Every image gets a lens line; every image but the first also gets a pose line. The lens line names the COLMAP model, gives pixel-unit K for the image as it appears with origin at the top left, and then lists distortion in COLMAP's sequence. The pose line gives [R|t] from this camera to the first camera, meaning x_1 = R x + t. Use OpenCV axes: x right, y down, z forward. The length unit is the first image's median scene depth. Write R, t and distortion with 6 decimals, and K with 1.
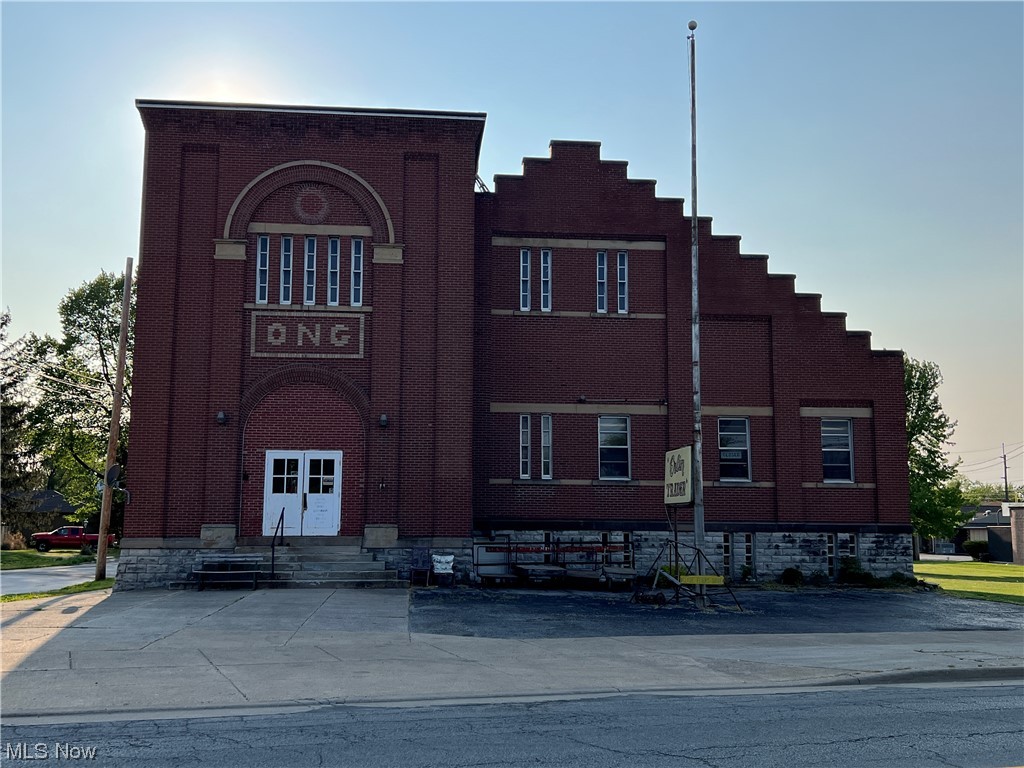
lens RADIAL K [[1028.1, 0, 512.0], [0, 1028.1, 384.0], [0, 0, 1]] dist [0.020071, -0.002237]
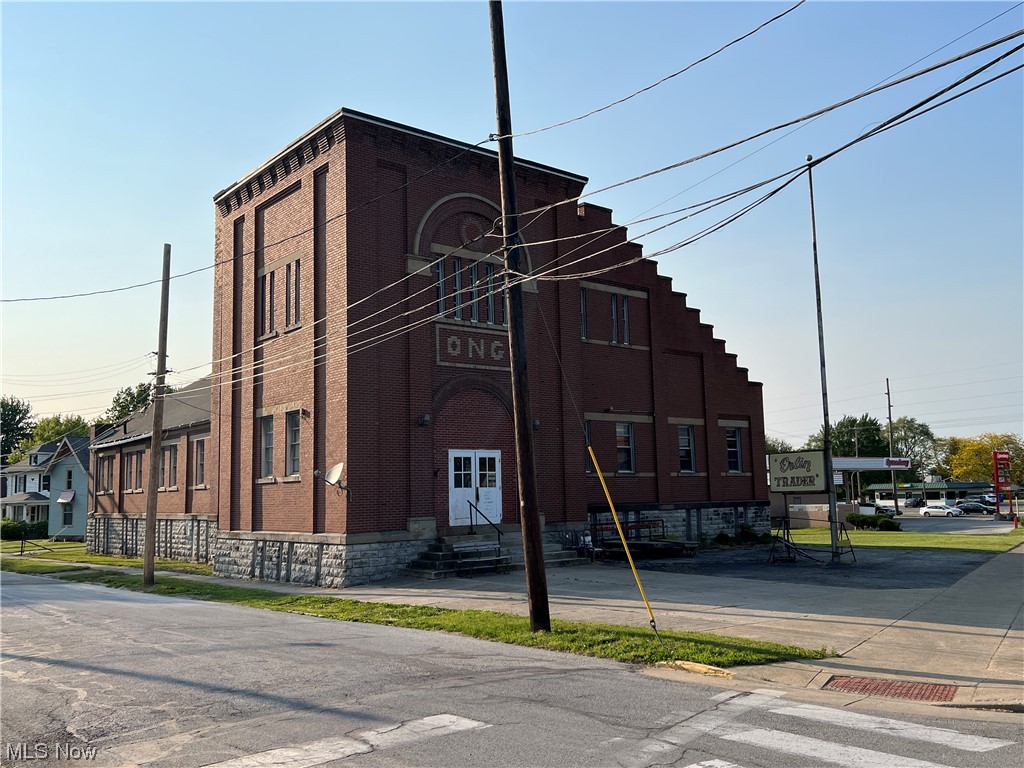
lens RADIAL K [[891.7, 0, 512.0], [0, 891.7, 384.0], [0, 0, 1]] dist [0.076763, 0.000617]
pose [[0.822696, 0.045856, 0.566629, -0.727277], [-0.050624, 0.998691, -0.007321, -0.003053], [-0.566223, -0.022662, 0.823941, 0.162017]]
